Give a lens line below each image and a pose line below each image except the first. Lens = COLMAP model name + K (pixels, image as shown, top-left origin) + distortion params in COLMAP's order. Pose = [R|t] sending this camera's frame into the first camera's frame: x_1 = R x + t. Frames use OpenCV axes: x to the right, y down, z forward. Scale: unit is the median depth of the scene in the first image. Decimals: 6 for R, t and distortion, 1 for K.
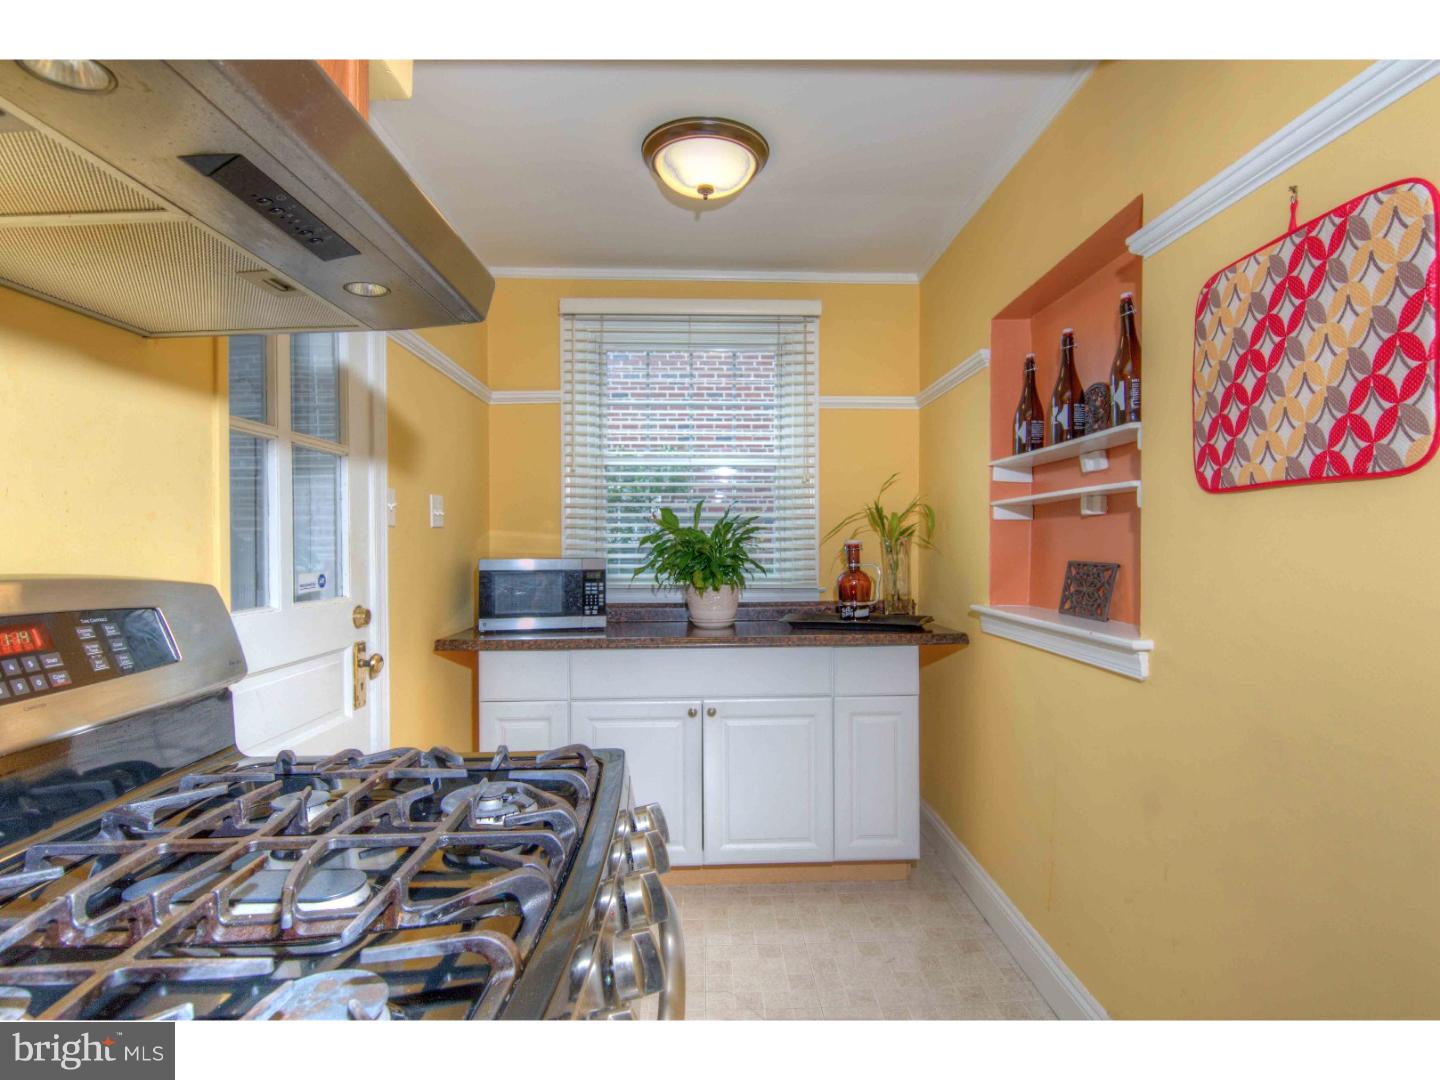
lens RADIAL K [[726.8, 0, 723.6], [0, 726.8, 543.5], [0, 0, 1]] dist [0.005035, -0.000938]
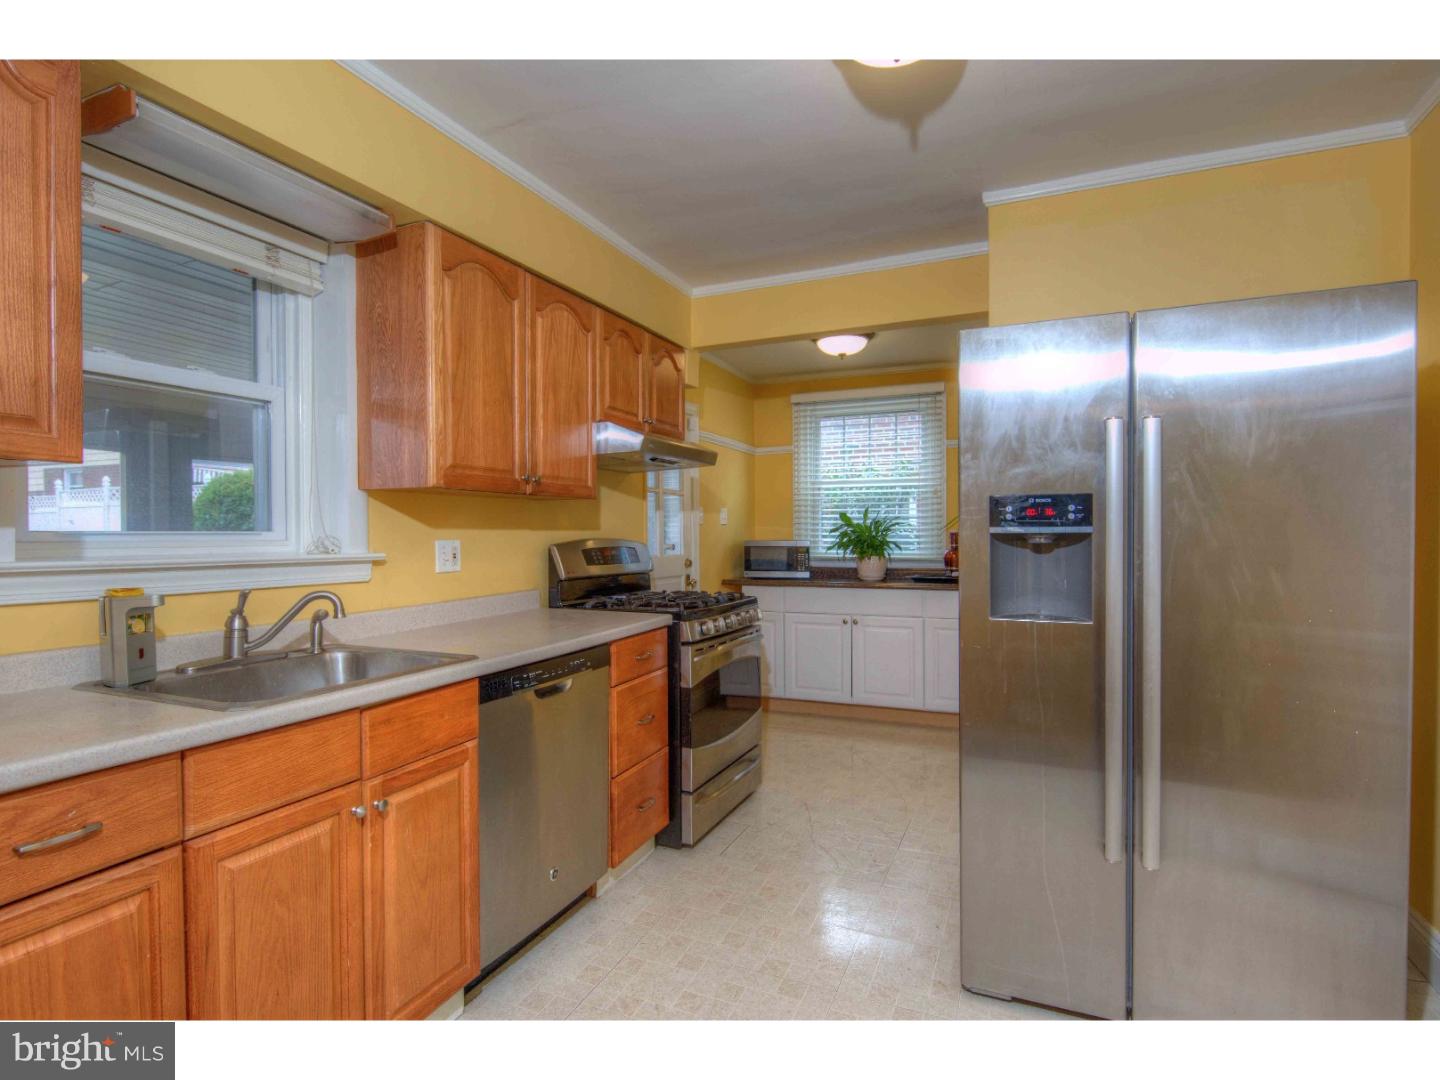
lens RADIAL K [[726.8, 0, 720.9], [0, 726.8, 539.4], [0, 0, 1]] dist [0.005035, -0.000938]
pose [[0.903364, 0.006131, -0.428832, 0.411132], [-0.002229, 0.999951, 0.009600, 0.000982], [0.428870, -0.007716, 0.903333, -0.731856]]
